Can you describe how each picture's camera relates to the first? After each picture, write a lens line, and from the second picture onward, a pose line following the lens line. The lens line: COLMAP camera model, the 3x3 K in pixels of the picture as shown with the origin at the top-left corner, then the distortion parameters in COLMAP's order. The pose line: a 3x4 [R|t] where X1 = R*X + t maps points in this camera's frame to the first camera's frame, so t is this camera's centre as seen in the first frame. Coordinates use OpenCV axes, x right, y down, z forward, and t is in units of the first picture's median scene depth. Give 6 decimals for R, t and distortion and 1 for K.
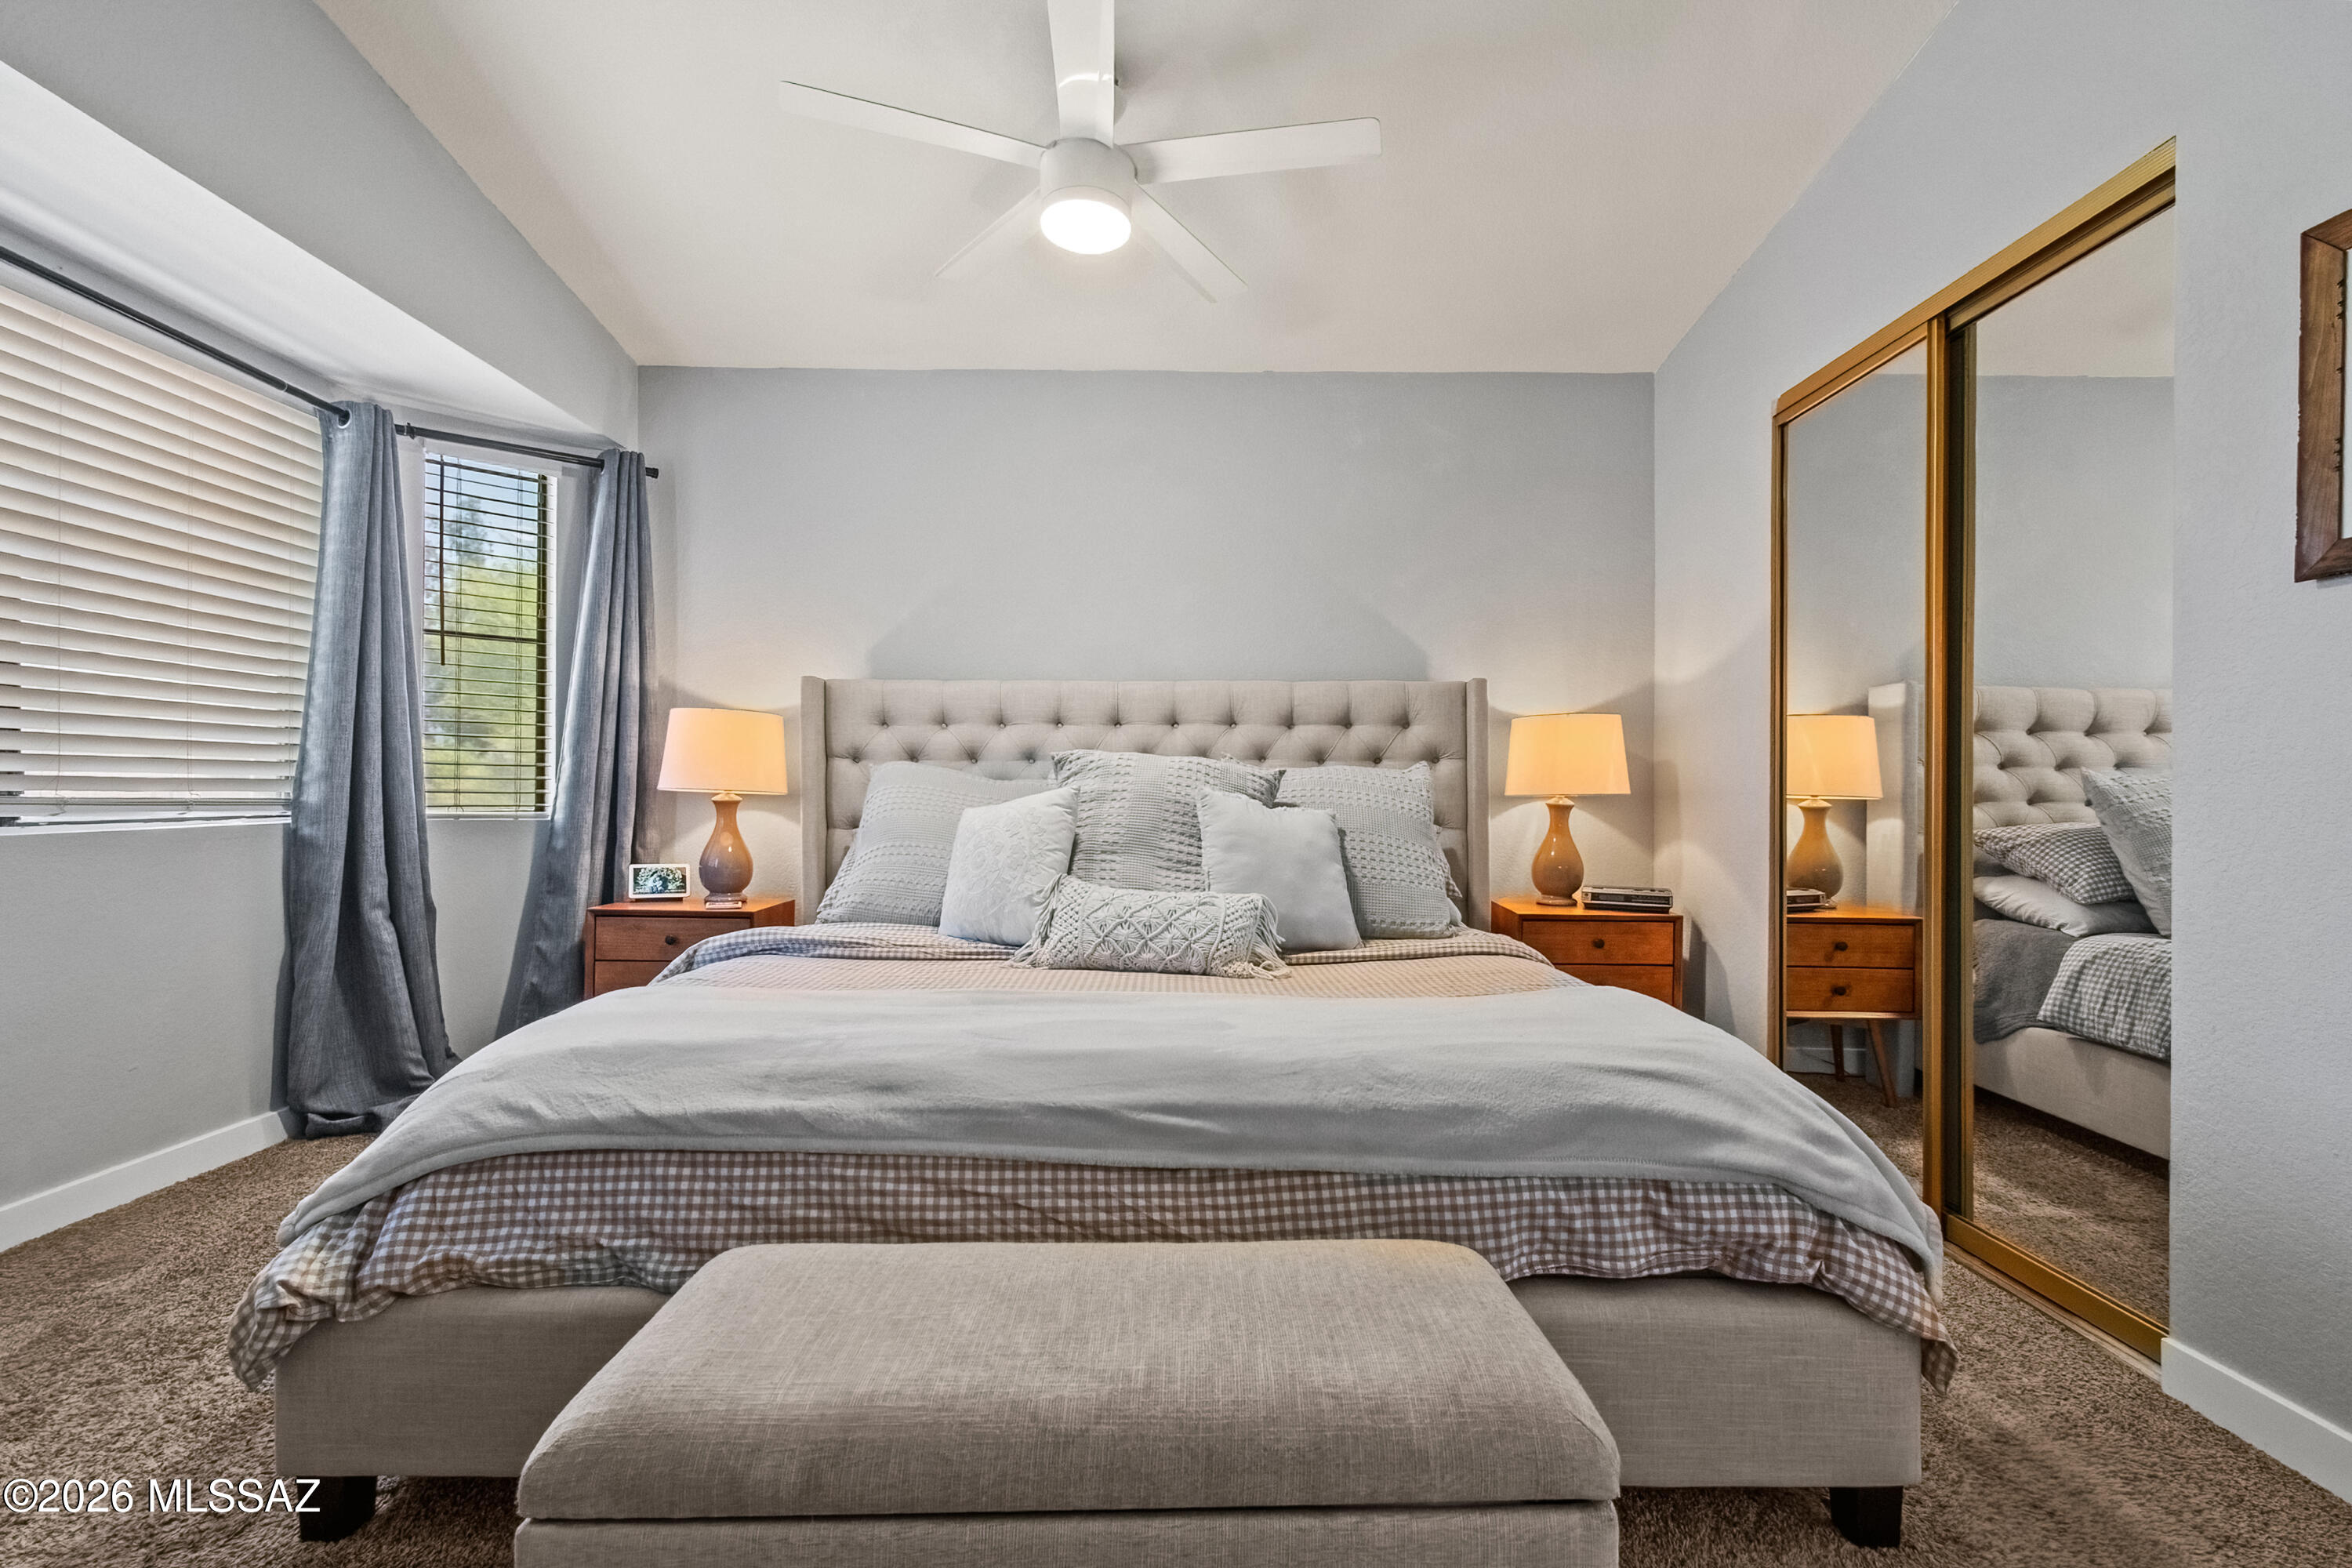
lens RADIAL K [[1054.4, 0, 1170.3], [0, 1054.4, 793.3], [0, 0, 1]] dist [0.001435, -0.004138]
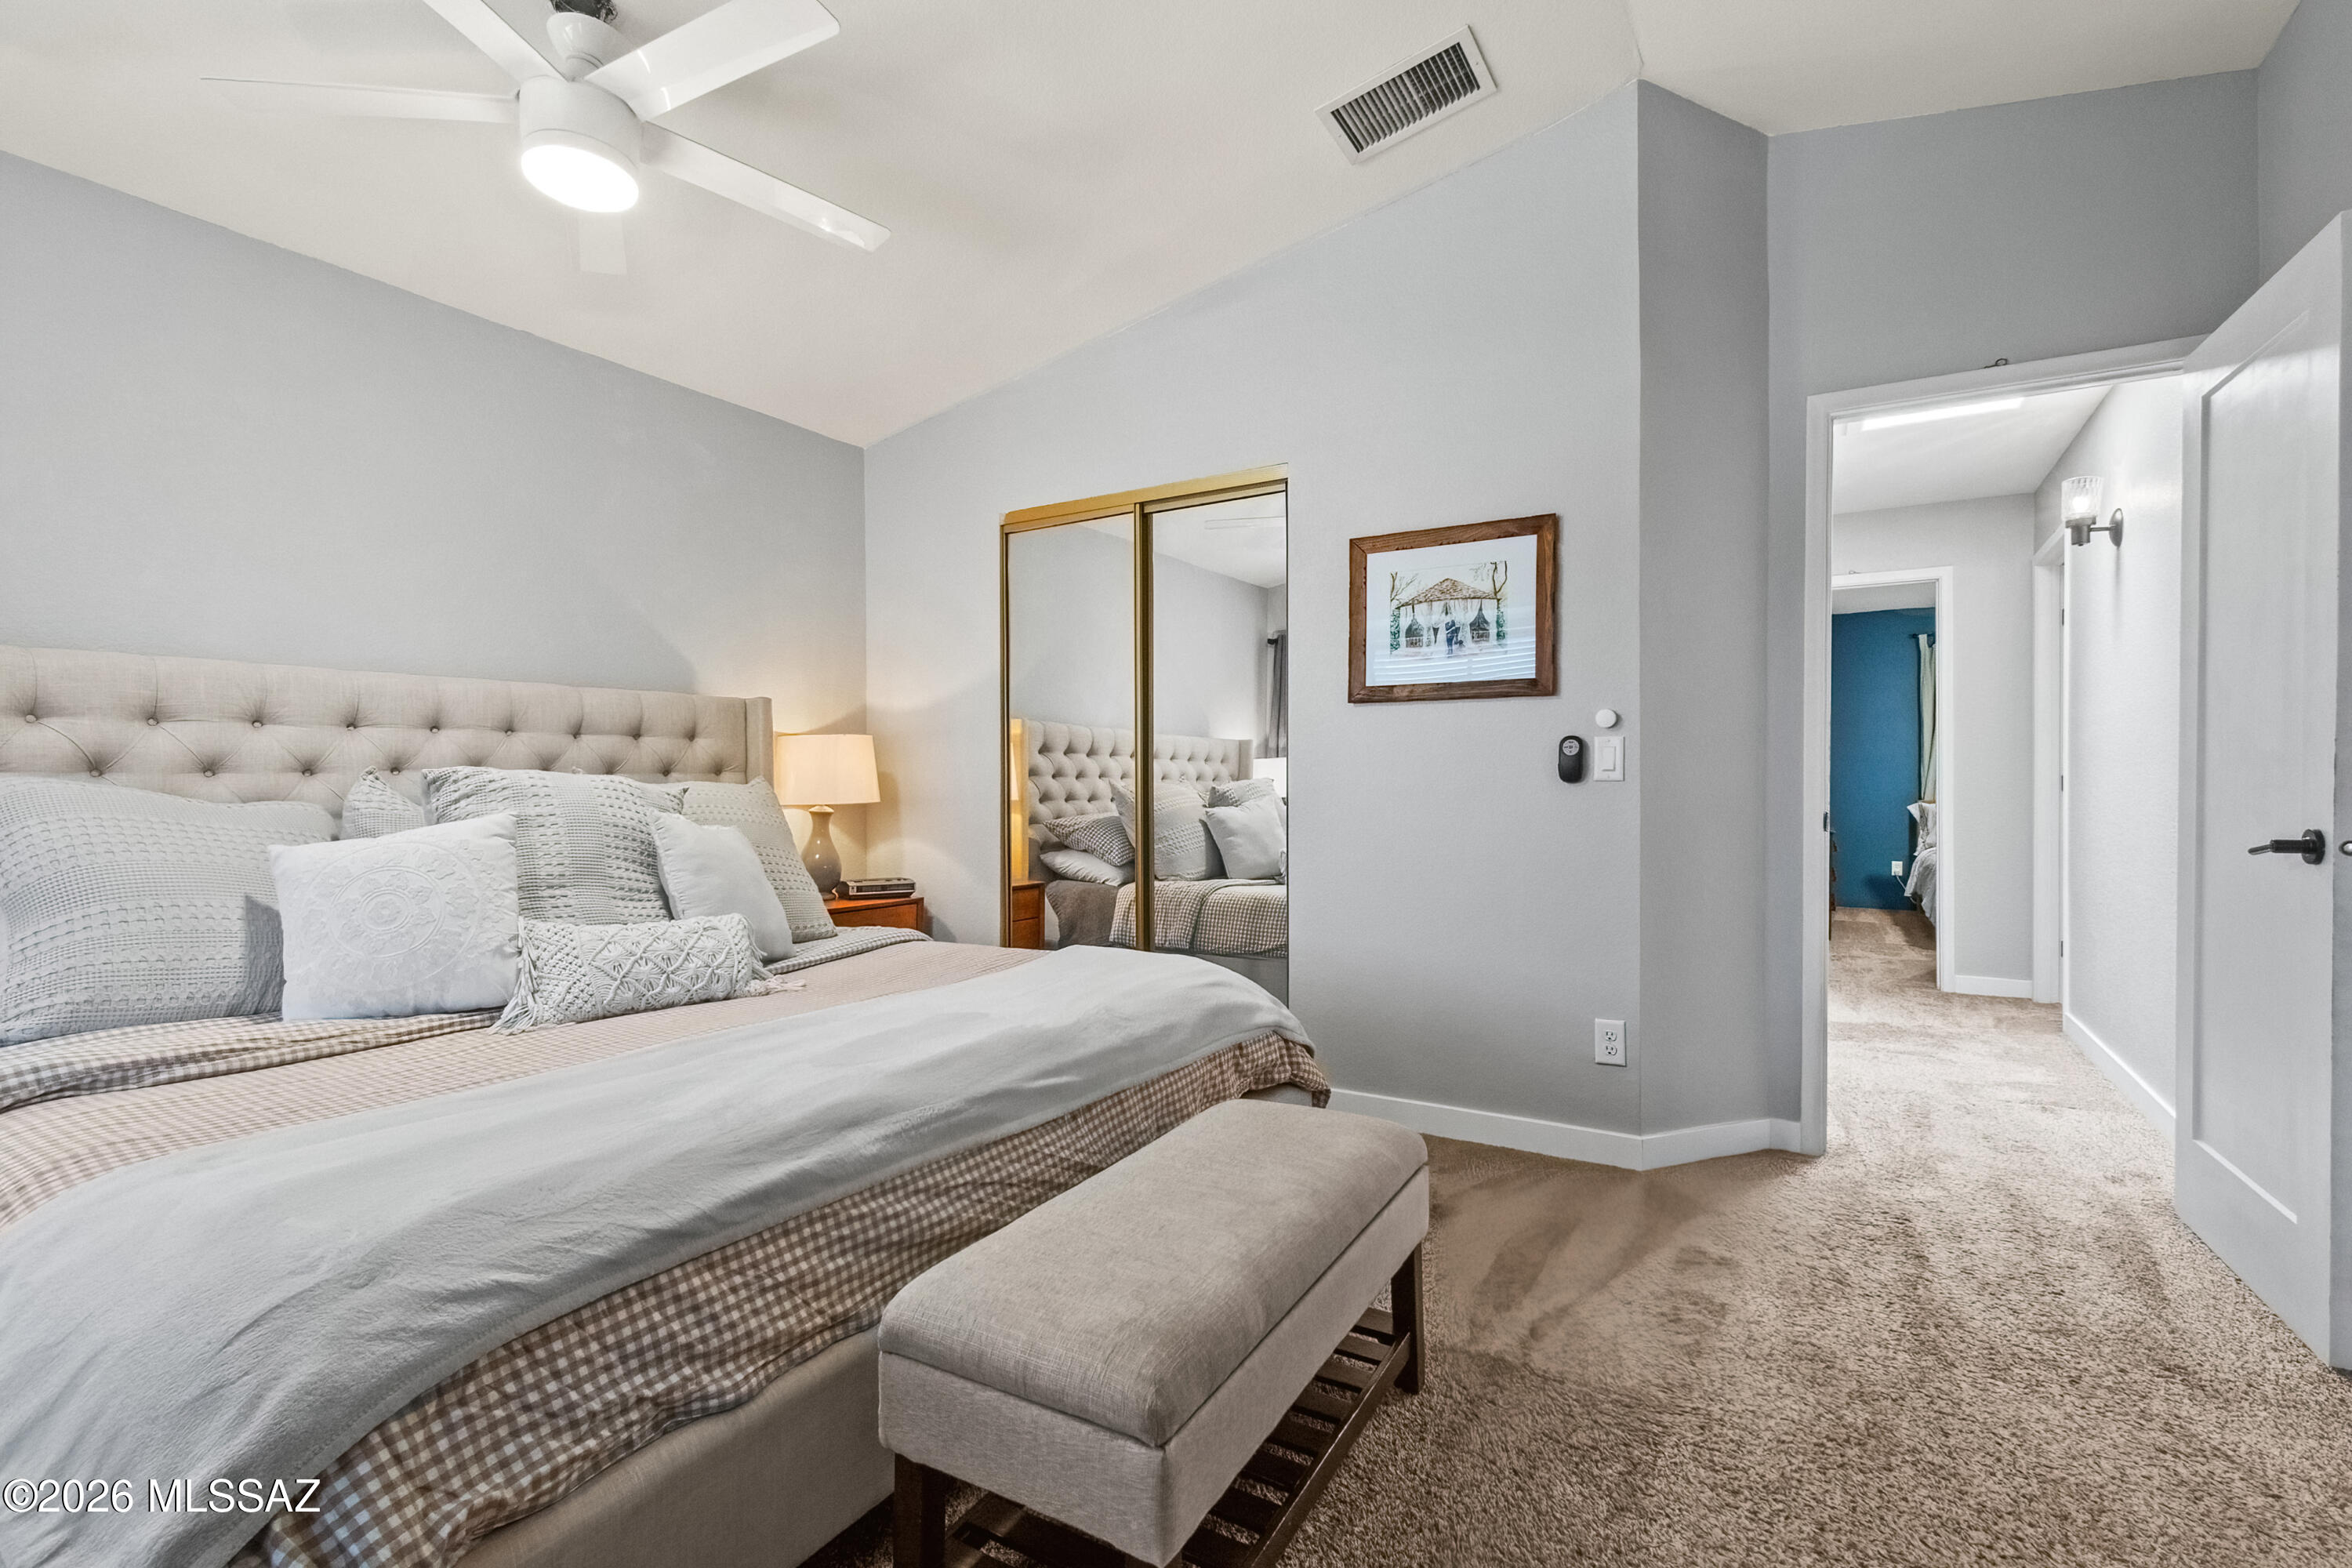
lens RADIAL K [[1054.4, 0, 1170.3], [0, 1054.4, 793.3], [0, 0, 1]] dist [0.001435, -0.004138]
pose [[0.524049, -0.015324, 0.851550, -0.802319], [0.006993, 0.999882, 0.013690, -0.044975], [-0.851659, -0.001219, 0.524095, 0.165064]]
